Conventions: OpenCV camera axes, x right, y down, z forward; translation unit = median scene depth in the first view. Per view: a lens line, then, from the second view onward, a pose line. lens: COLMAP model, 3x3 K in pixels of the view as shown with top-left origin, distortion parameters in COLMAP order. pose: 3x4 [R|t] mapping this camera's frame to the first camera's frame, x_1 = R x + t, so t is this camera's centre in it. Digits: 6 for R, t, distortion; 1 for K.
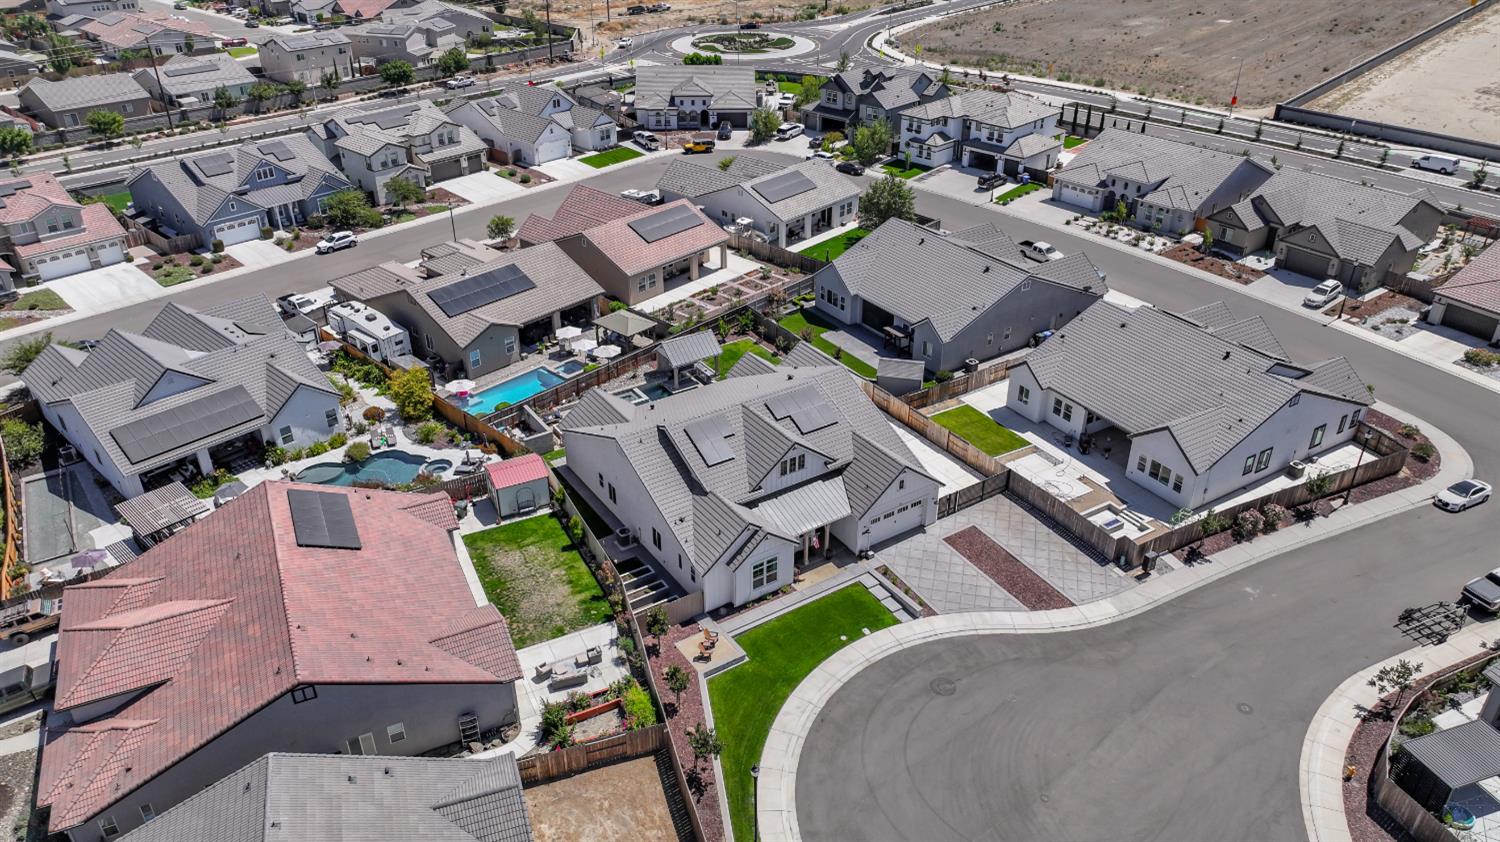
lens RADIAL K [[1054.1, 0, 755.6], [0, 1054.1, 419.9], [0, 0, 1]] dist [0.000874, 0.018532]
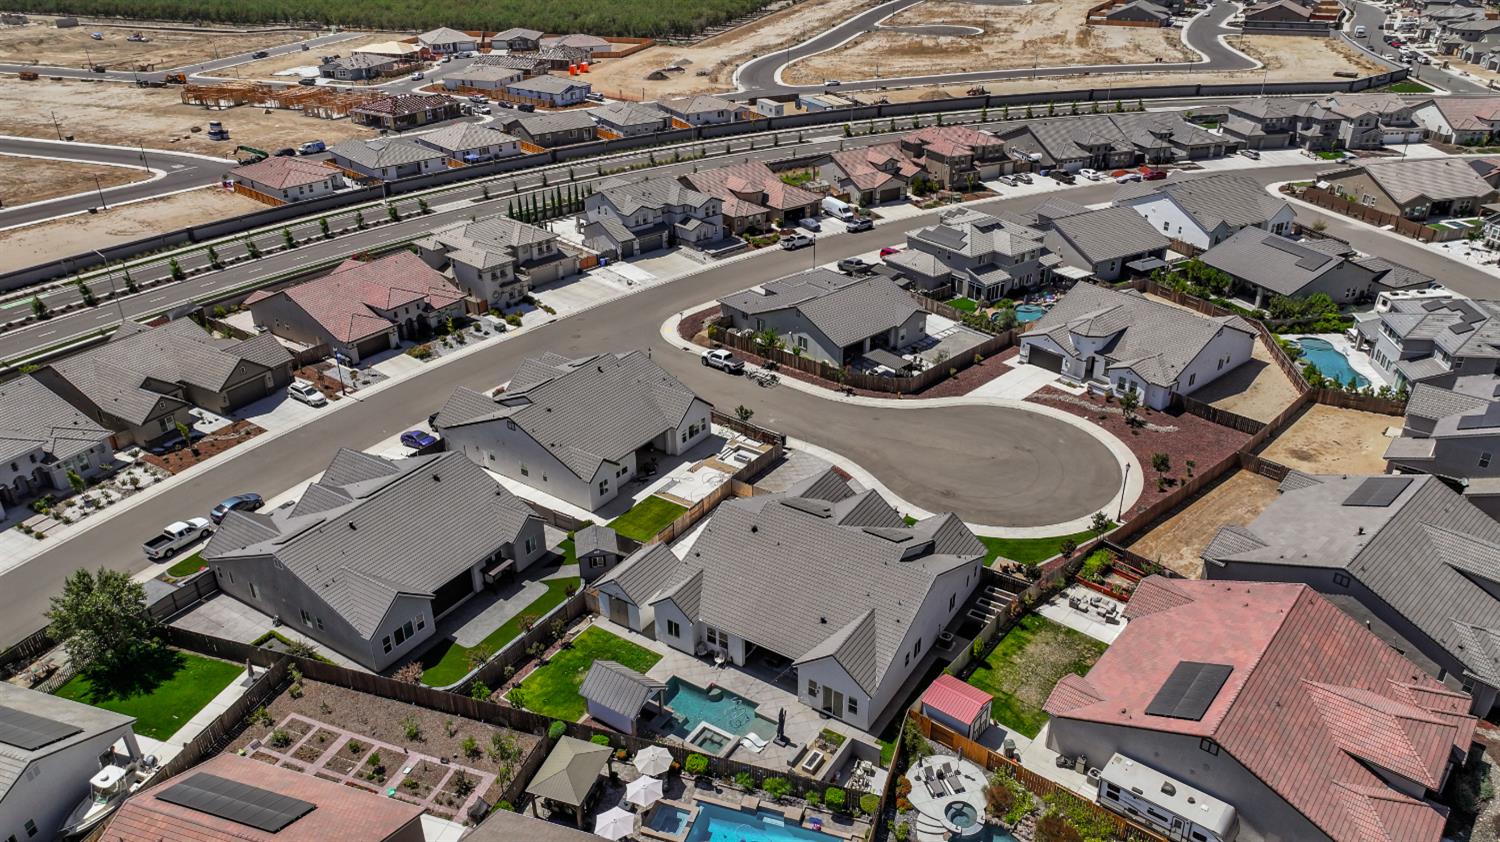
lens RADIAL K [[1054.1, 0, 755.6], [0, 1054.1, 419.9], [0, 0, 1]] dist [0.000874, 0.018532]
pose [[-0.401980, -0.421104, 0.813070, -0.661438], [0.461125, 0.674049, 0.577081, -0.610256], [-0.791060, 0.606902, -0.076773, 0.845361]]
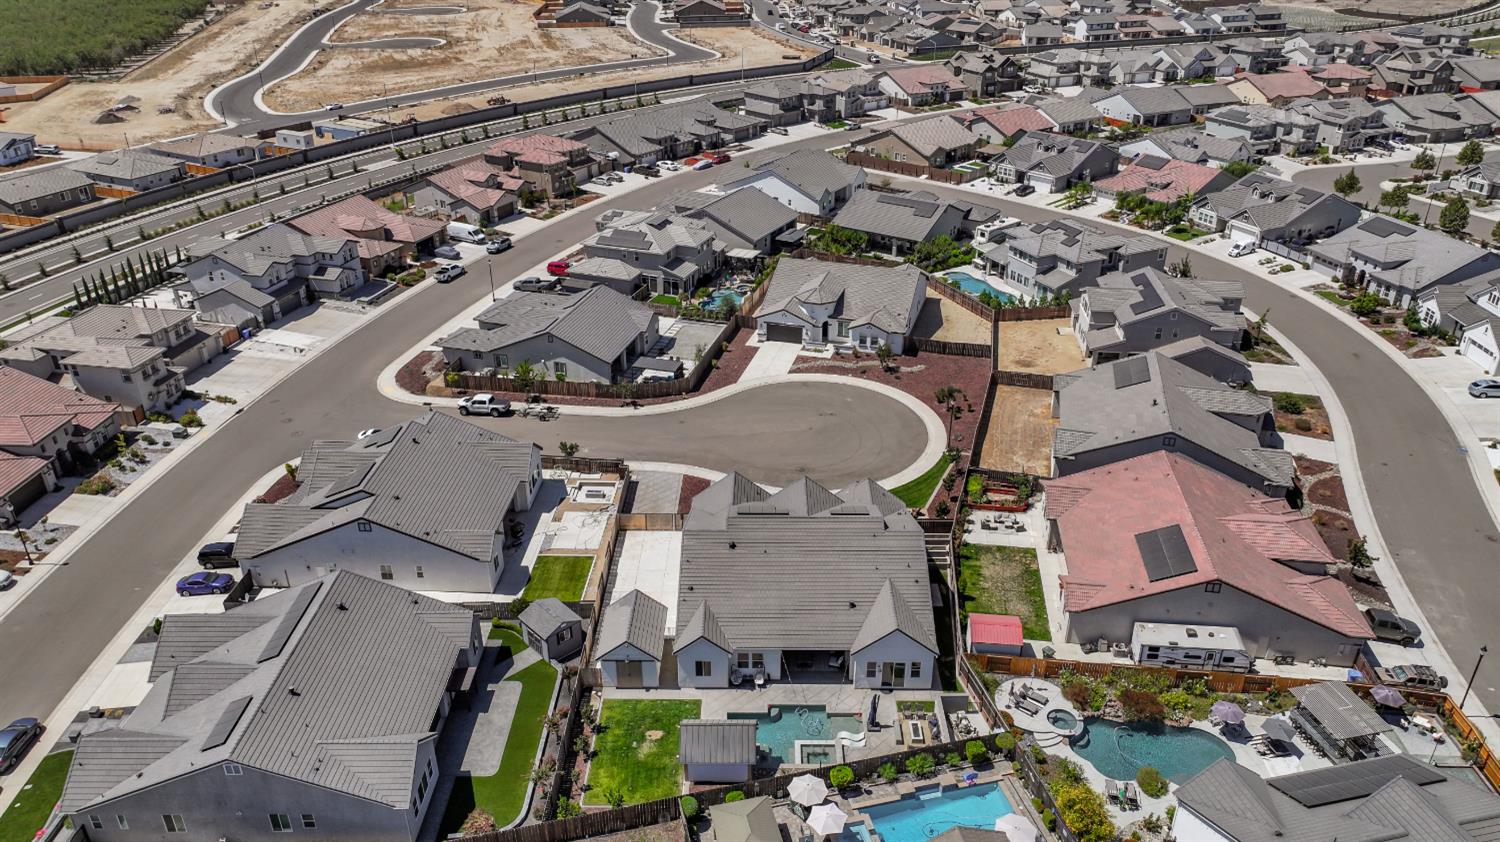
lens RADIAL K [[1054.1, 0, 755.6], [0, 1054.1, 419.9], [0, 0, 1]] dist [0.000874, 0.018532]
pose [[-0.829555, -0.255752, 0.496417, -0.397561], [0.278265, 0.581411, 0.764545, -0.758583], [-0.484157, 0.772368, -0.411145, 1.104689]]
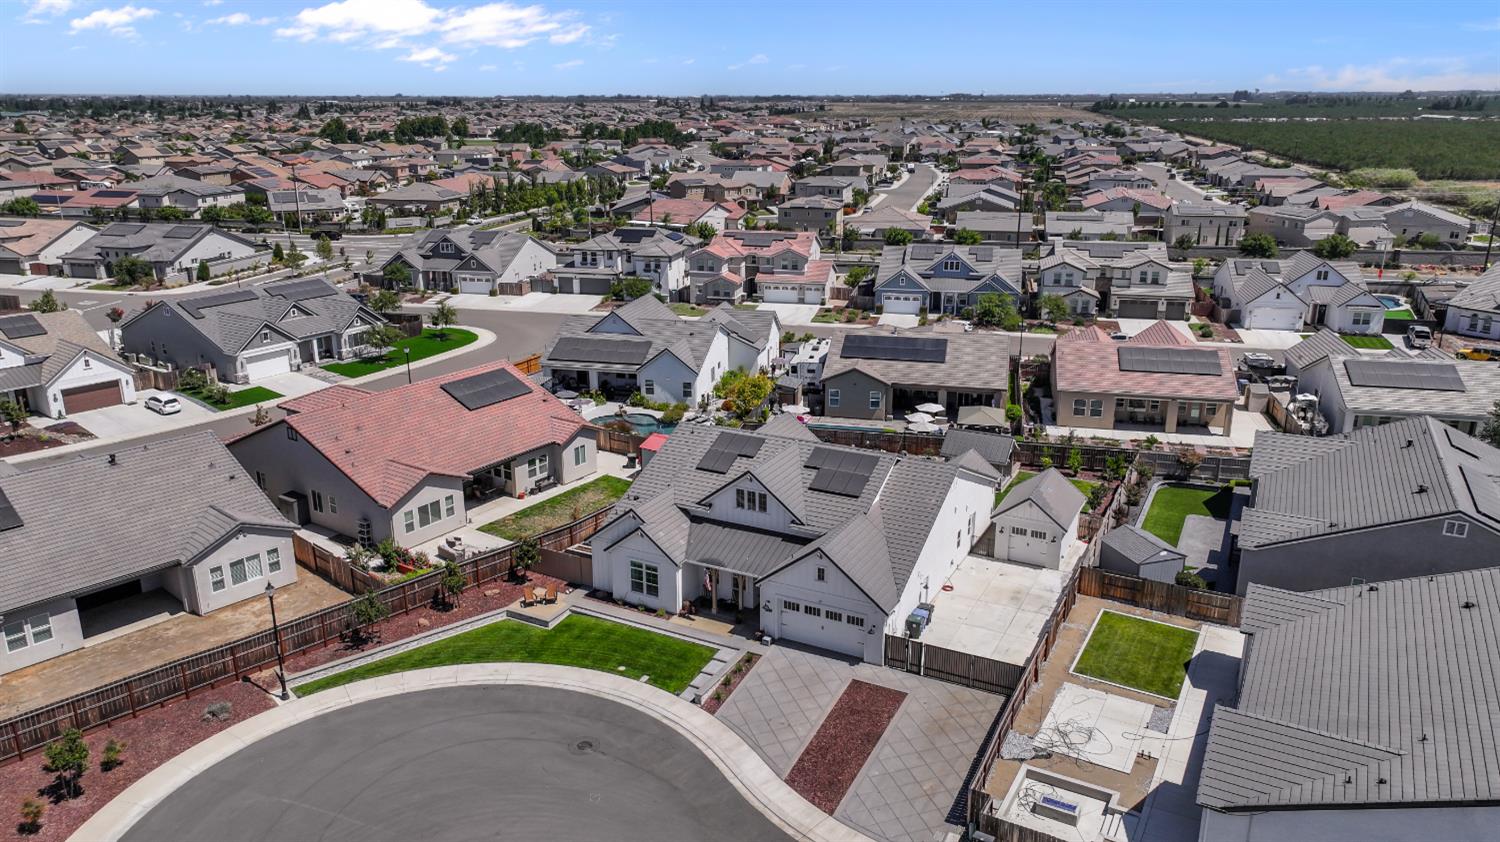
lens RADIAL K [[1054.1, 0, 755.6], [0, 1054.1, 419.9], [0, 0, 1]] dist [0.000874, 0.018532]
pose [[0.484663, 0.255733, -0.836482, 0.551009], [-0.432503, 0.901287, 0.024951, -0.029837], [0.760292, 0.349688, 0.547425, 0.373976]]
